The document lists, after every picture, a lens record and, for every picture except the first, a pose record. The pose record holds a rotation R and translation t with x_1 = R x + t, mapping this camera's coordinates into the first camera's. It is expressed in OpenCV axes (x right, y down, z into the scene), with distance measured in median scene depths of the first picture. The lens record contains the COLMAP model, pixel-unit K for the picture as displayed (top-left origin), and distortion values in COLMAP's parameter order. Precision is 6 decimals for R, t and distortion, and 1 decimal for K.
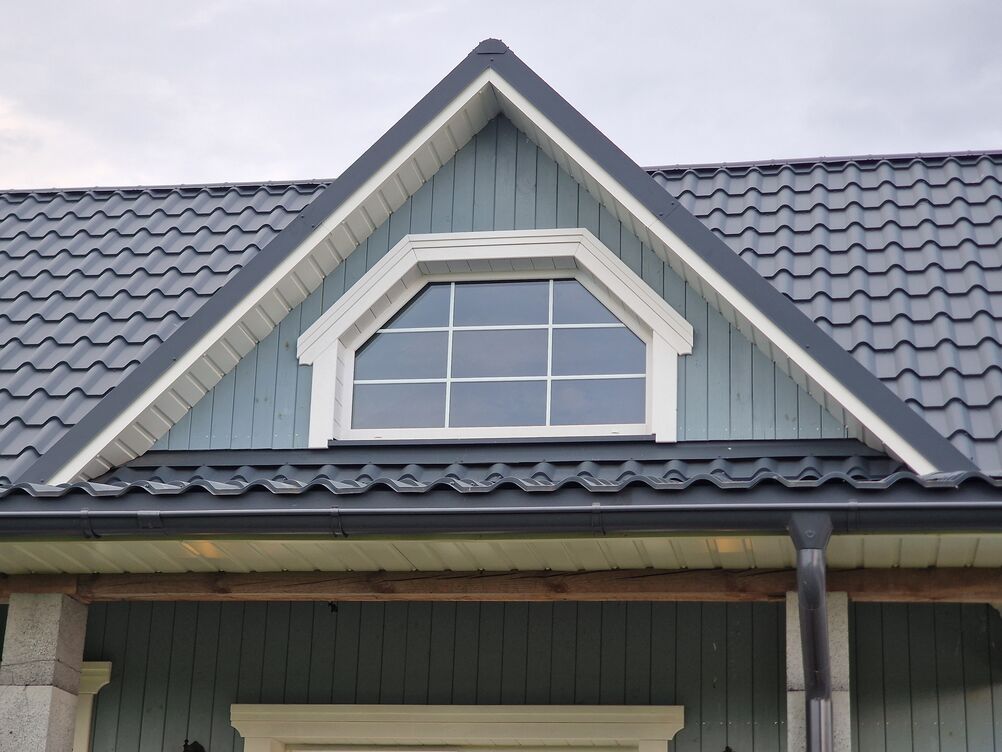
lens RADIAL K [[1997.5, 0, 498.6], [0, 1997.5, 372.1], [0, 0, 1]] dist [-0.006135, 0.000000]
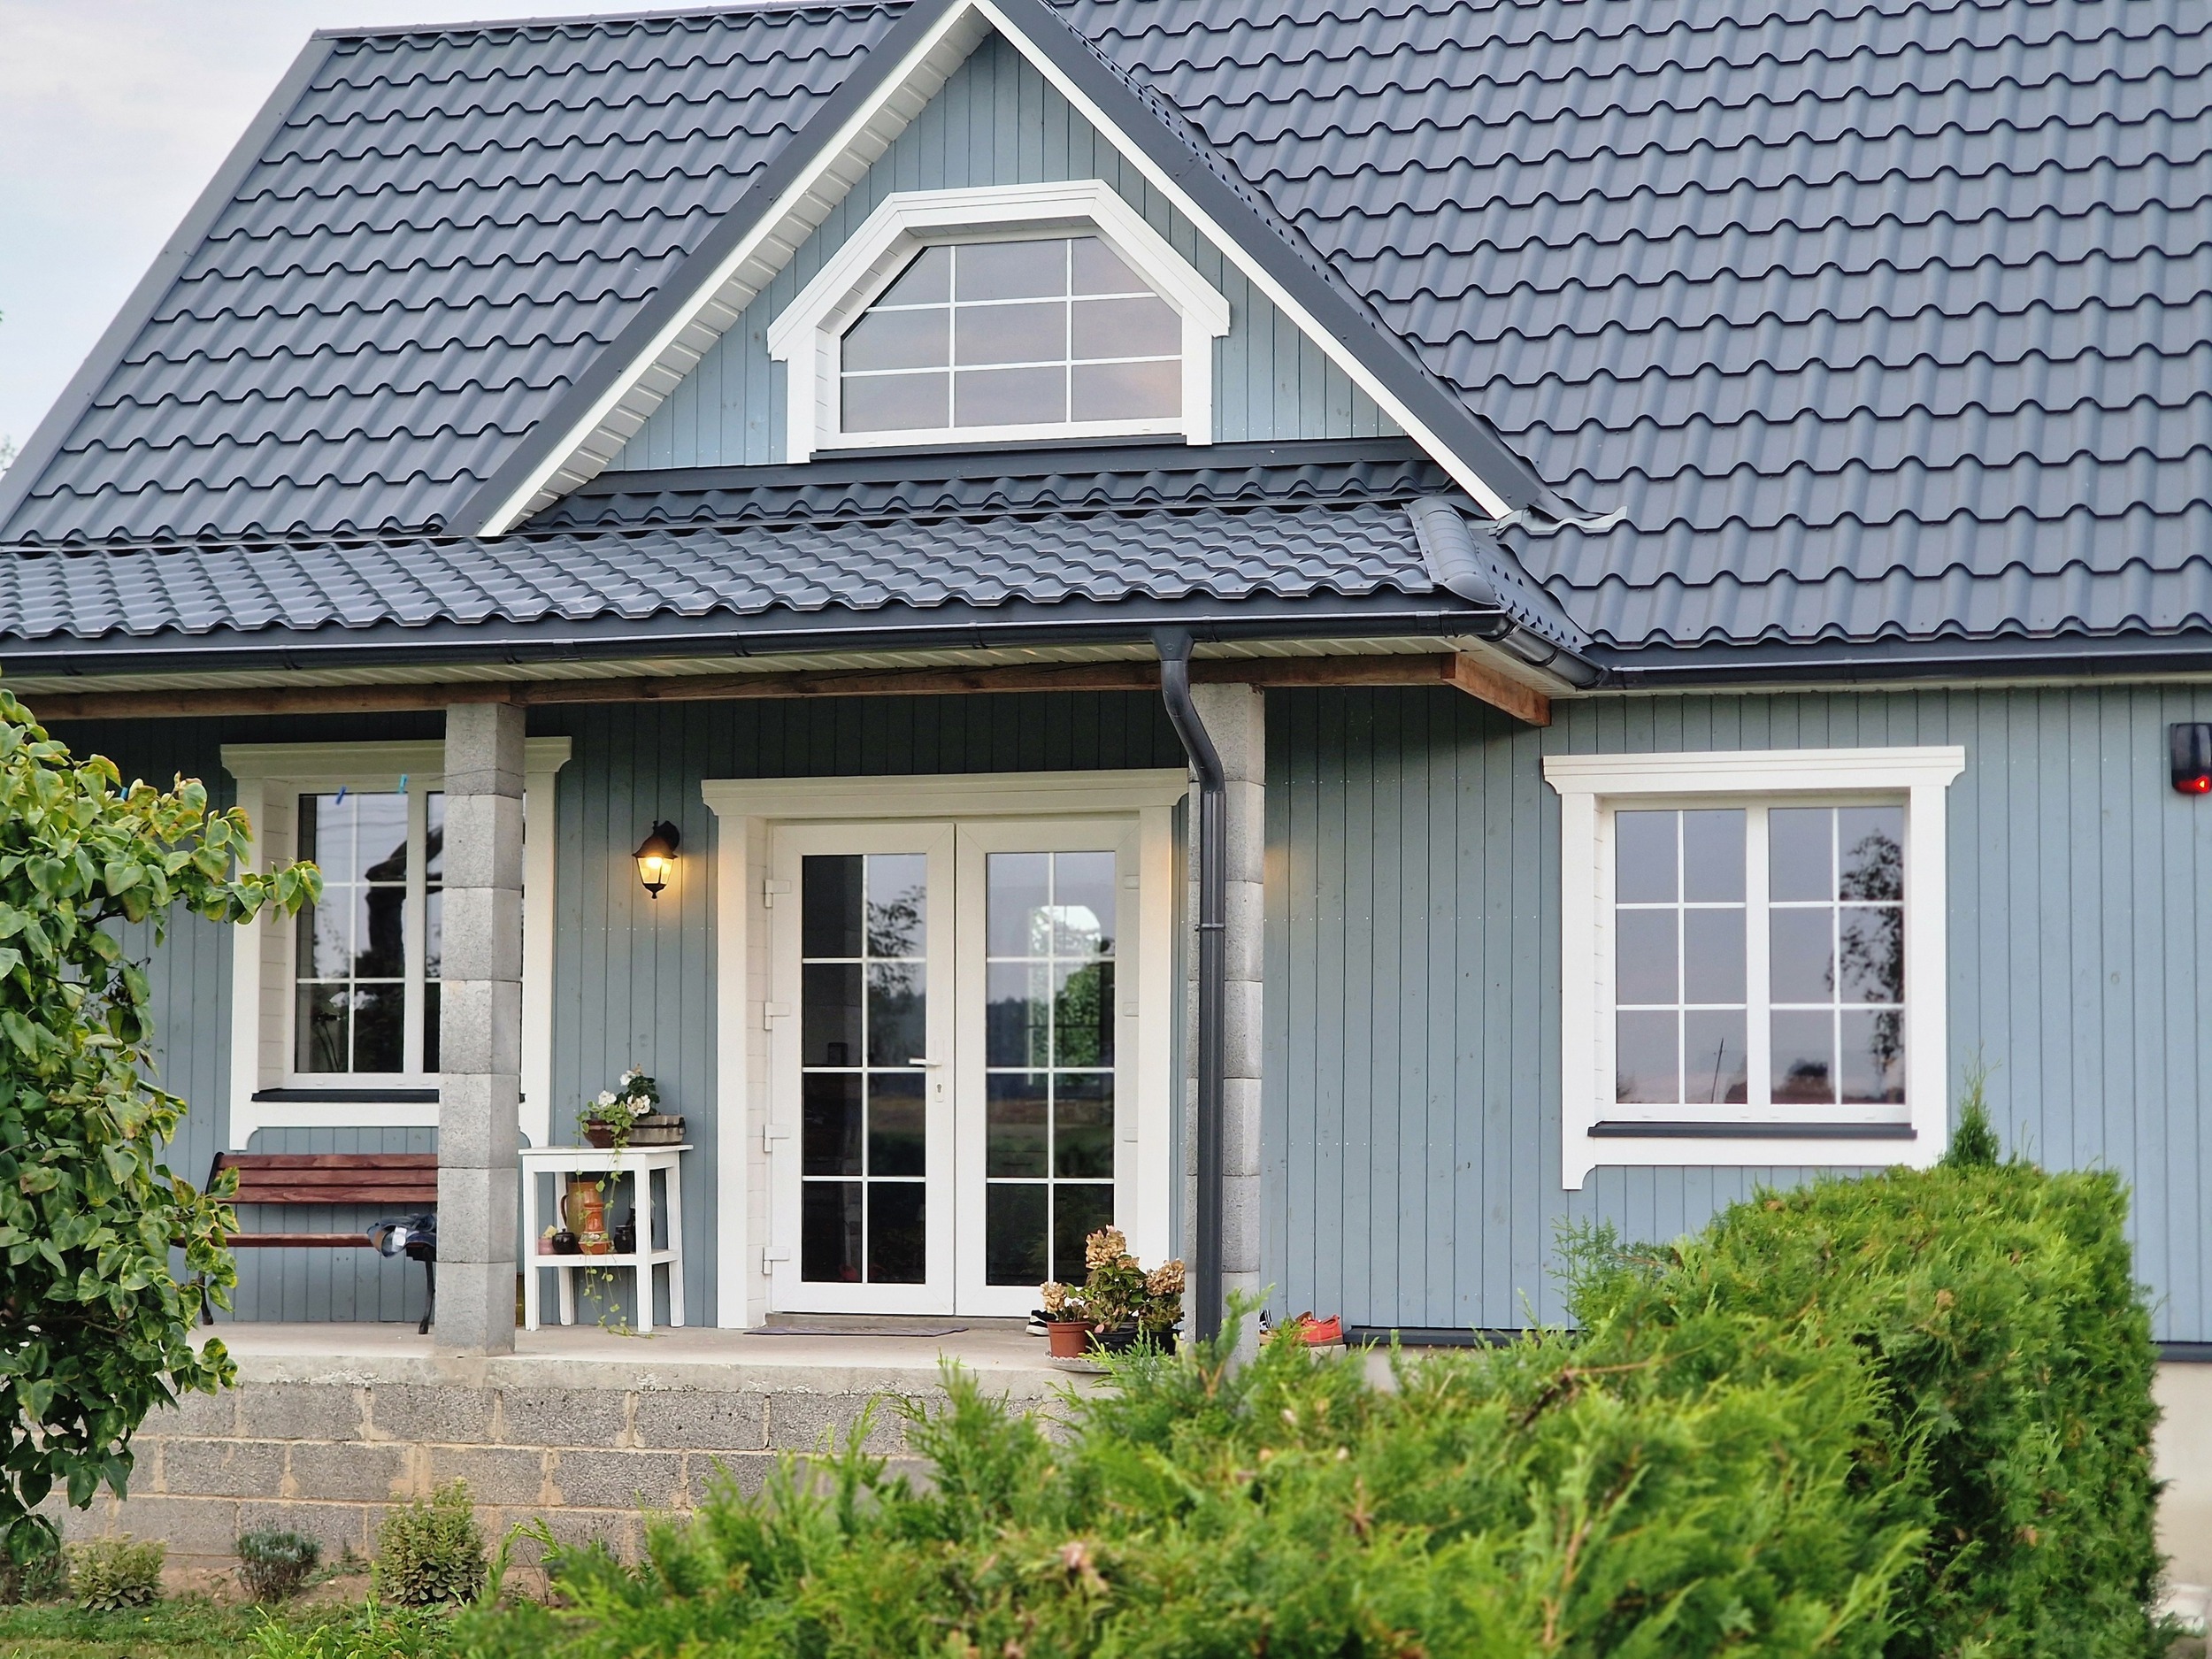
lens RADIAL K [[4409.6, 0, 1105.3], [0, 4409.6, 819.1], [0, 0, 1]] dist [-0.006135, 0.000000]
pose [[0.992888, -0.037123, -0.113120, 0.240454], [0.062267, 0.971754, 0.227633, -0.229359], [0.101475, -0.233058, 0.967154, -0.809241]]
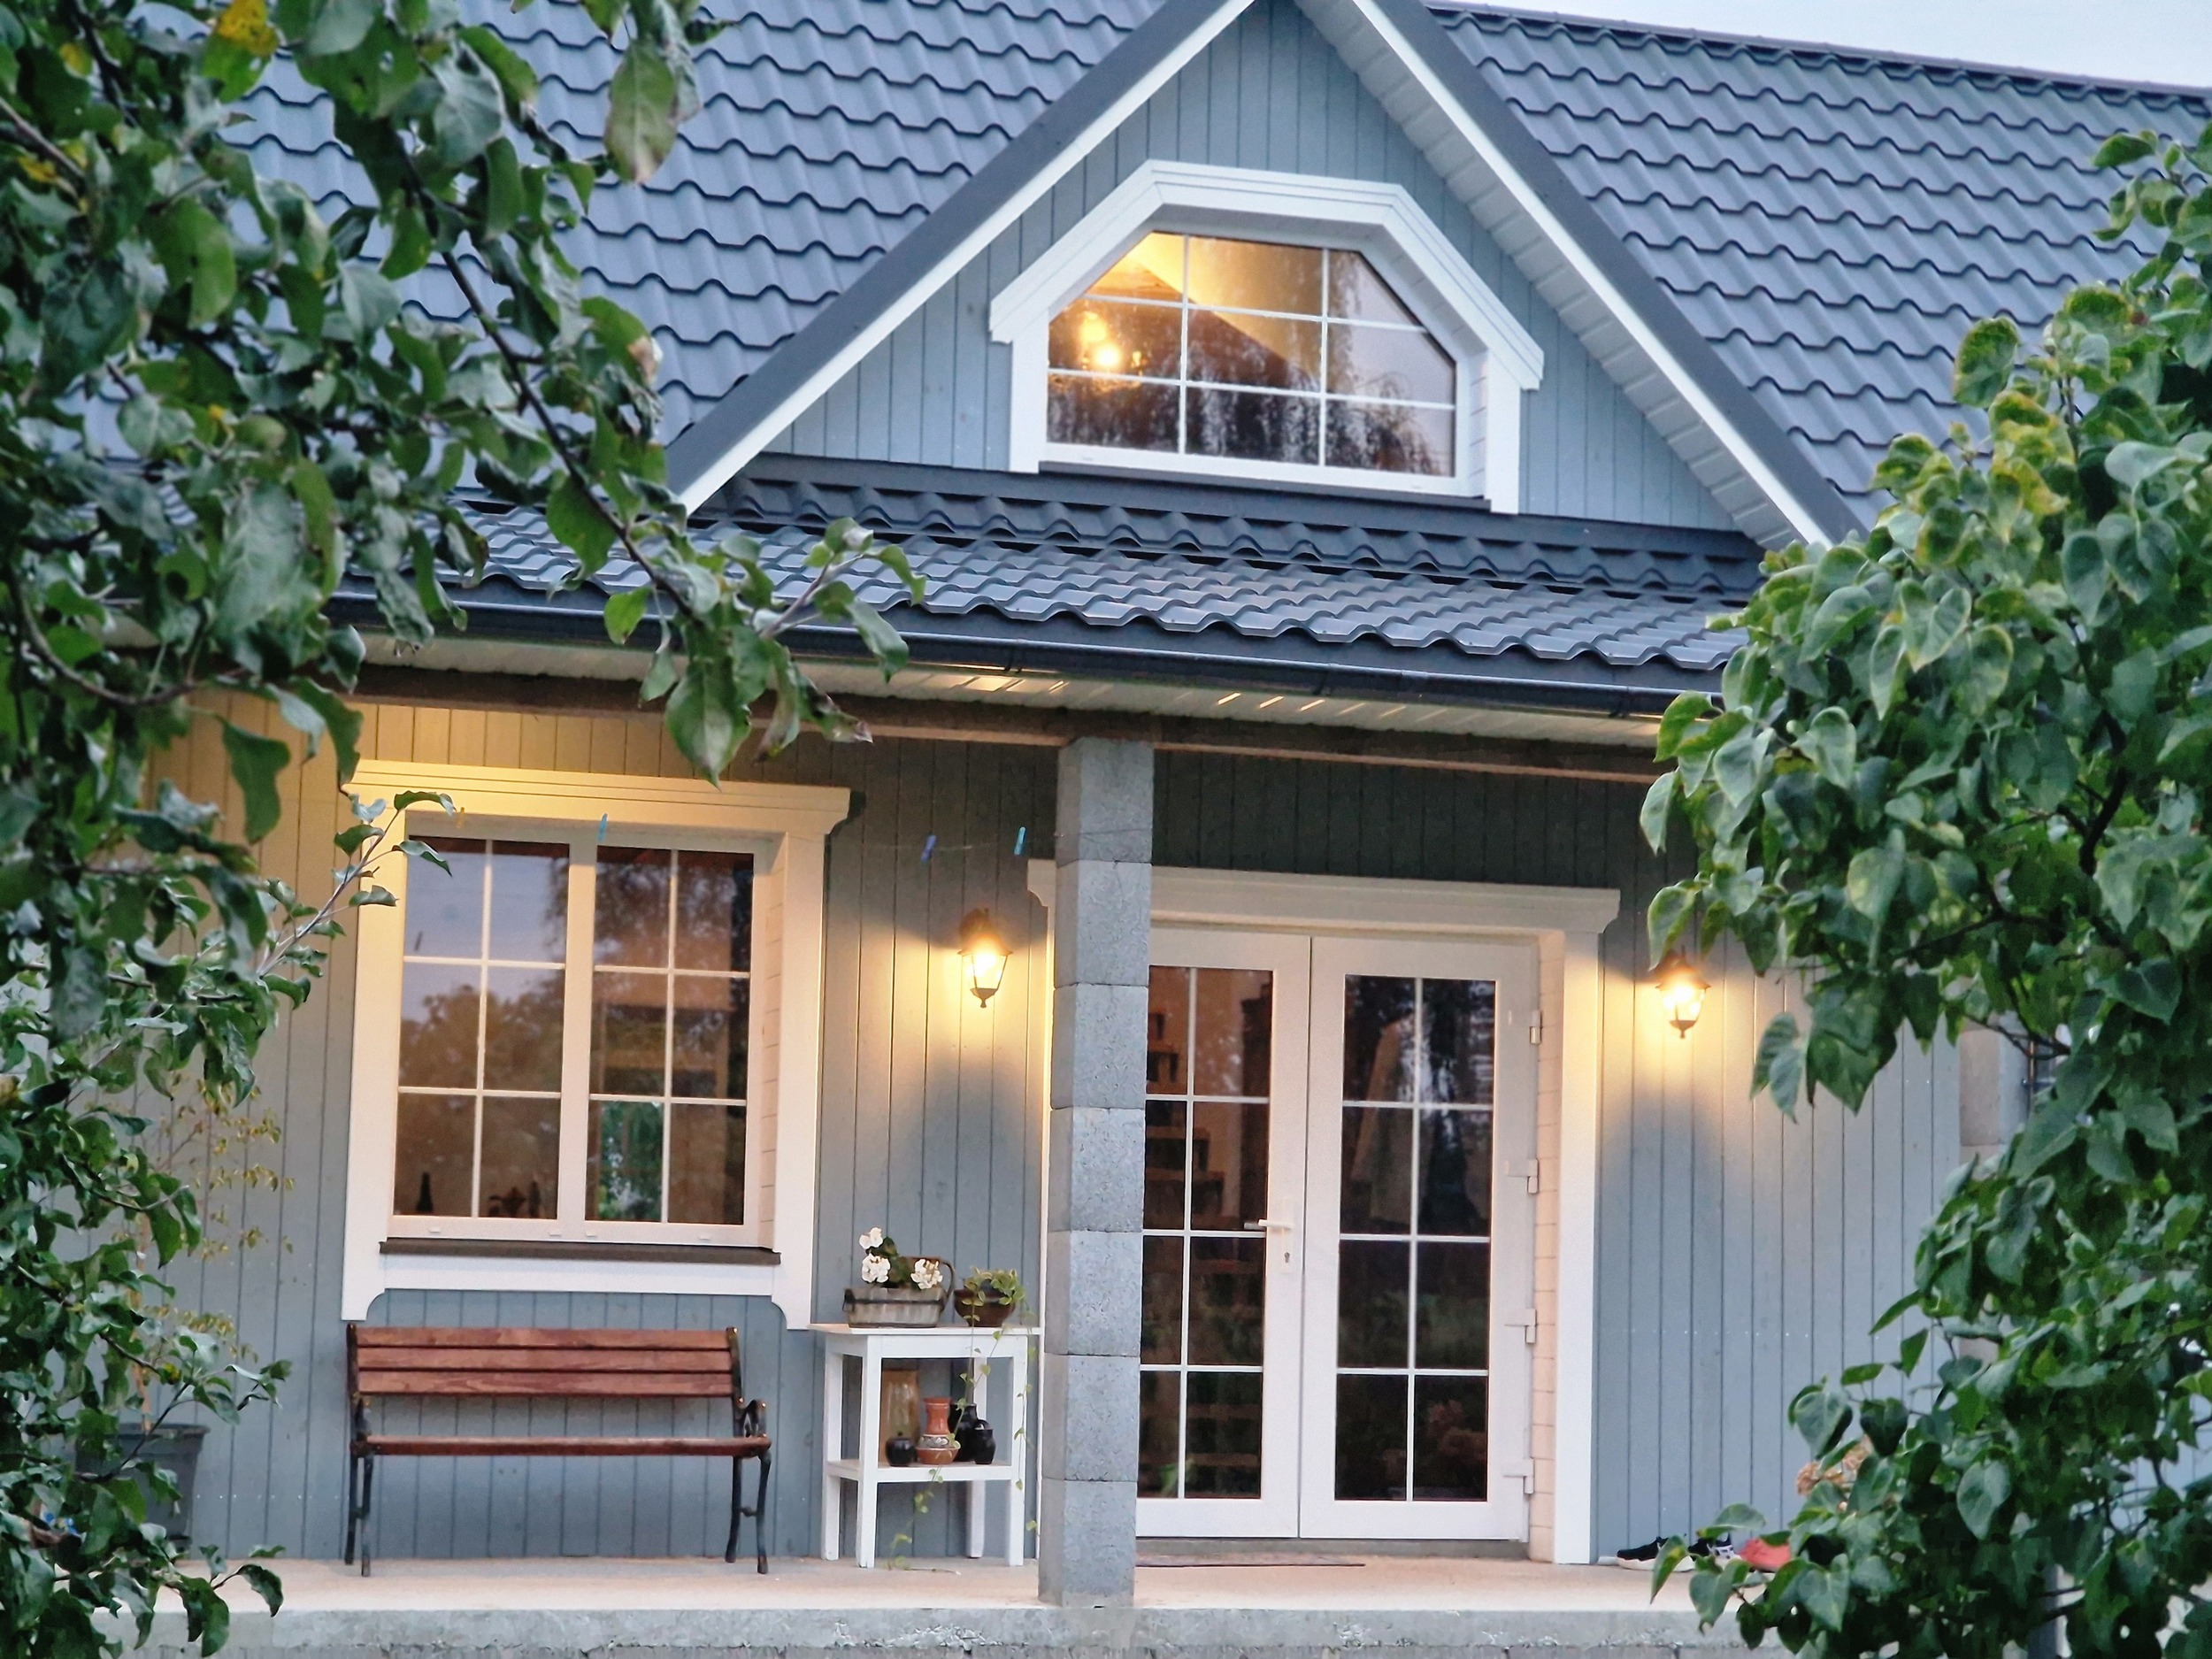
lens RADIAL K [[4409.6, 0, 1115.9], [0, 4409.6, 839.1], [0, 0, 1]] dist [-0.006135, 0.000000]
pose [[0.880876, 0.036751, 0.471918, -0.759736], [-0.135781, 0.974701, 0.177542, -0.109945], [-0.453454, -0.220470, 0.863581, -0.327354]]
